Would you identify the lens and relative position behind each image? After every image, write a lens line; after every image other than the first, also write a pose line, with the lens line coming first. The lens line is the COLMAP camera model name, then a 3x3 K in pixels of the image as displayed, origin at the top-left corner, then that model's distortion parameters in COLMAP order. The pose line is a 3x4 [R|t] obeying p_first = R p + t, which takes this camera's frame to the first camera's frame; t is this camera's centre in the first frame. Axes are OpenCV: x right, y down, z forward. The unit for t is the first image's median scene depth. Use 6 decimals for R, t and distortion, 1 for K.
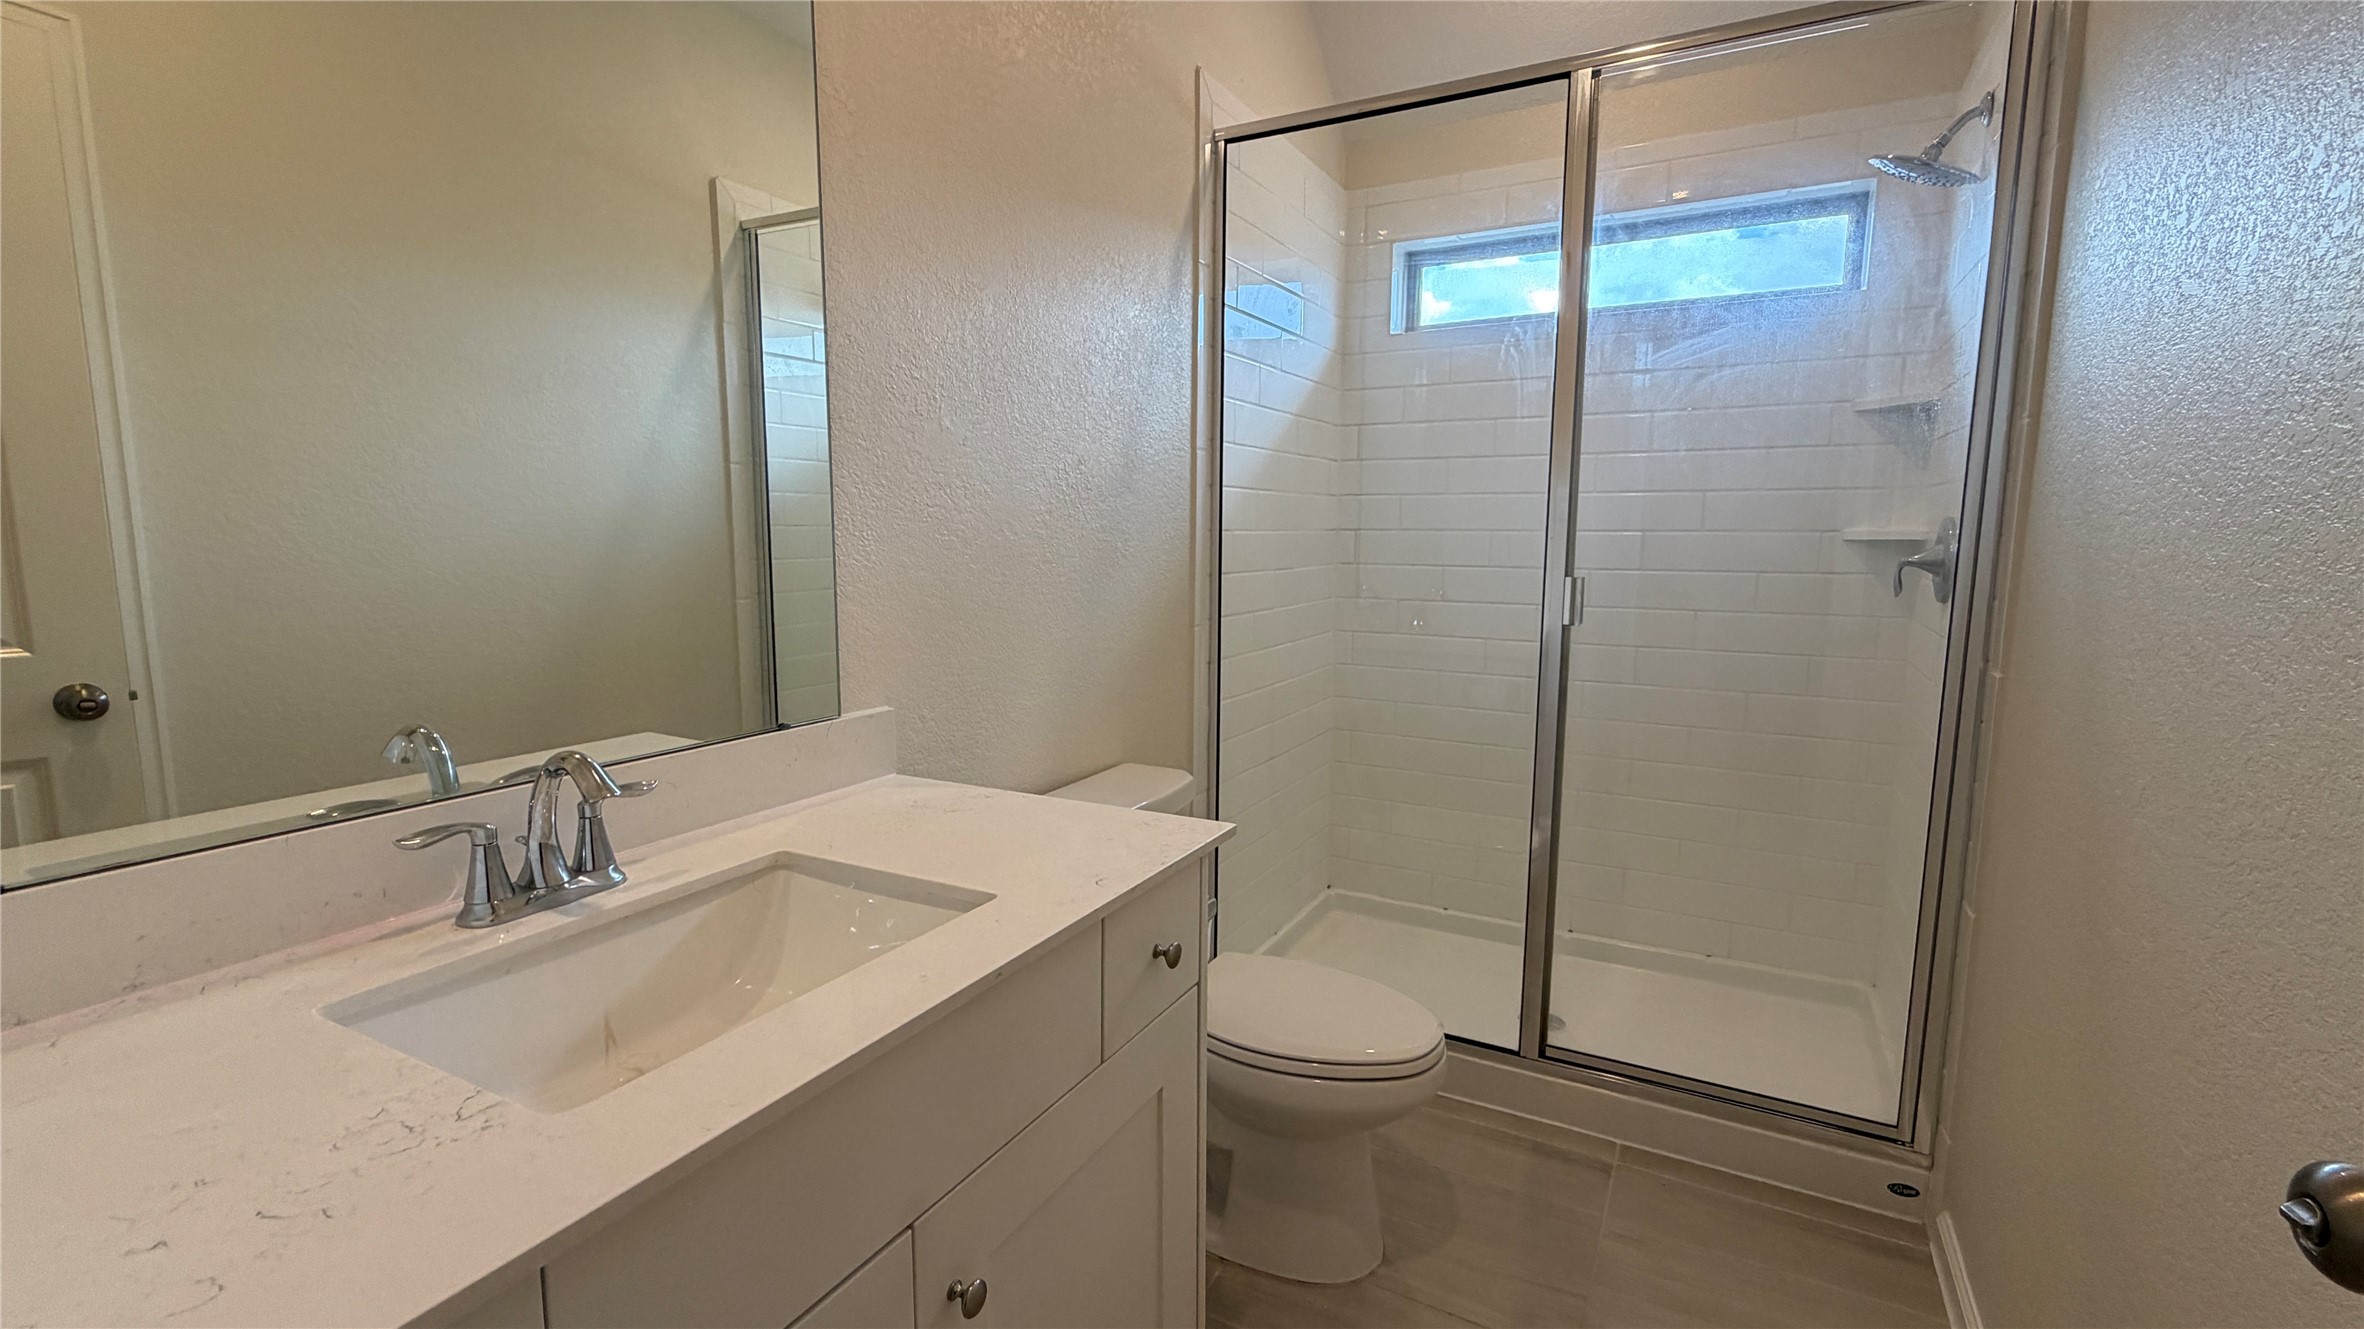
lens RADIAL K [[1004.6, 0, 1182.0], [0, 1004.6, 664.5], [0, 0, 1]] dist [0.000317, 0.000072]
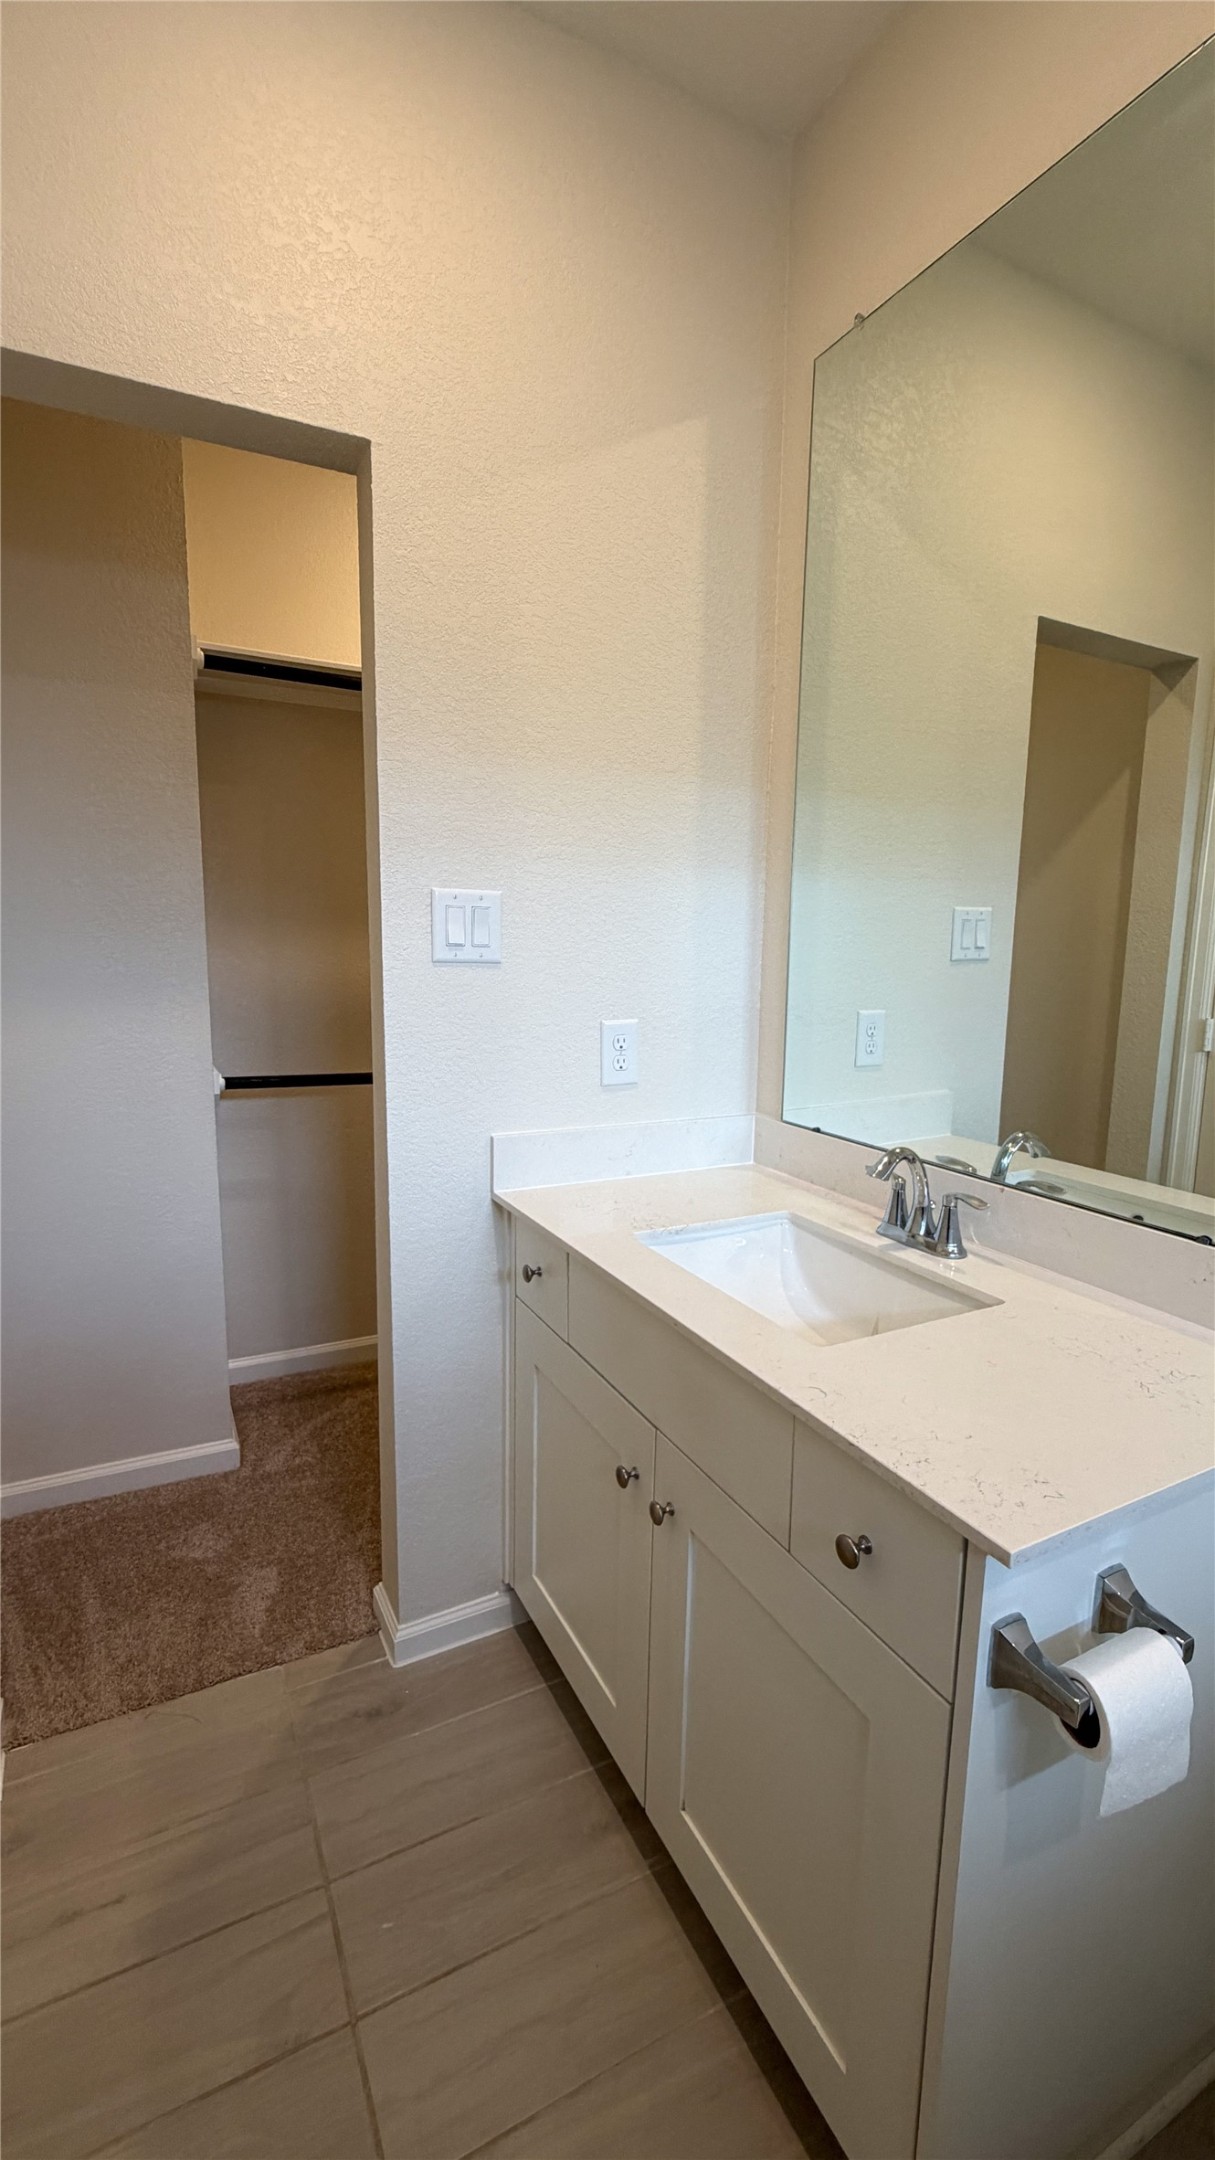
lens RADIAL K [[917.9, 0, 607.5], [0, 917.9, 1080.0], [0, 0, 1]] dist [0.000317, 0.000072]
pose [[-0.561947, 0.108459, -0.820032, 0.775207], [-0.128071, 0.968003, 0.215794, -0.253880], [0.817199, 0.226287, -0.530076, 1.316502]]
